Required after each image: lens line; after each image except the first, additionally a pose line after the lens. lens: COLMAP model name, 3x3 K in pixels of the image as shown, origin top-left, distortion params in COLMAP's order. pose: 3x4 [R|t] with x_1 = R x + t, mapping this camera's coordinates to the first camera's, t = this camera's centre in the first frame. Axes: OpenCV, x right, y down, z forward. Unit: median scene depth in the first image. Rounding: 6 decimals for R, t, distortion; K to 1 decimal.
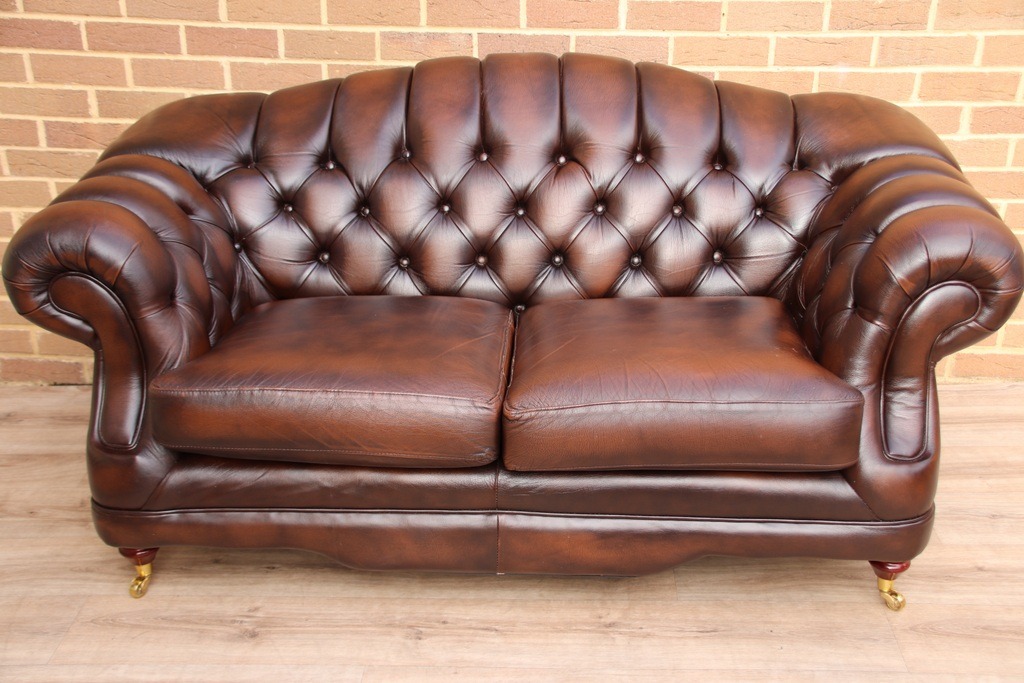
lens RADIAL K [[1269.8, 0, 512.8], [0, 1269.8, 347.3], [0, 0, 1]] dist [0.141574, 0.000000]
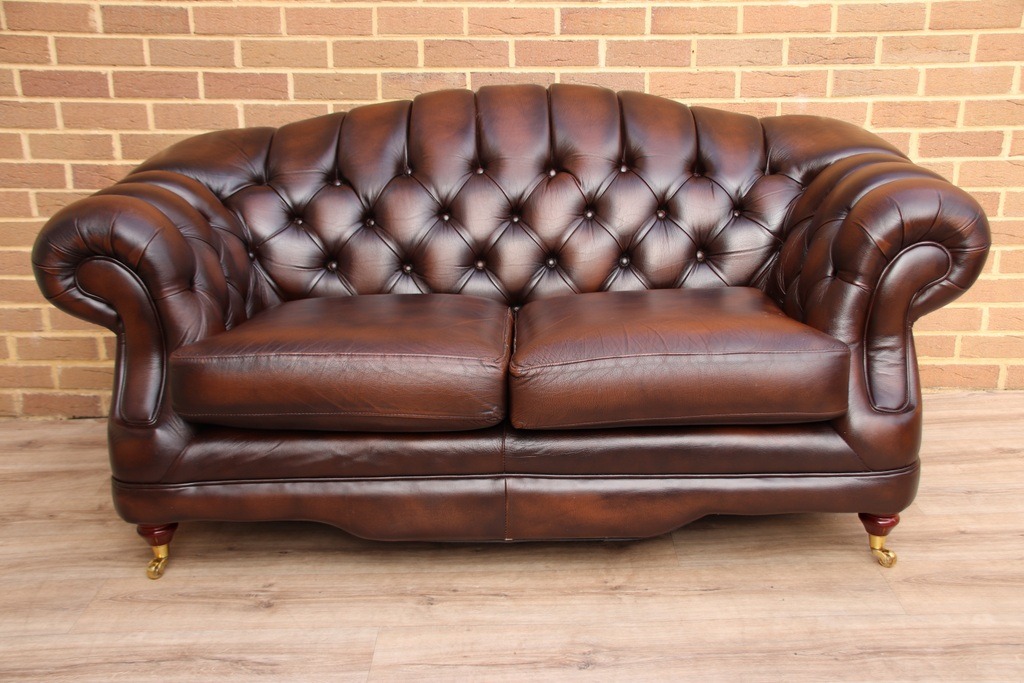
lens RADIAL K [[1161.7, 0, 513.2], [0, 1161.7, 347.9], [0, 0, 1]] dist [0.080628, 0.000000]
pose [[0.999447, -0.020999, 0.025773, -0.023901], [0.024064, 0.991864, -0.125010, 0.125468], [-0.022939, 0.125561, 0.991821, 0.041233]]
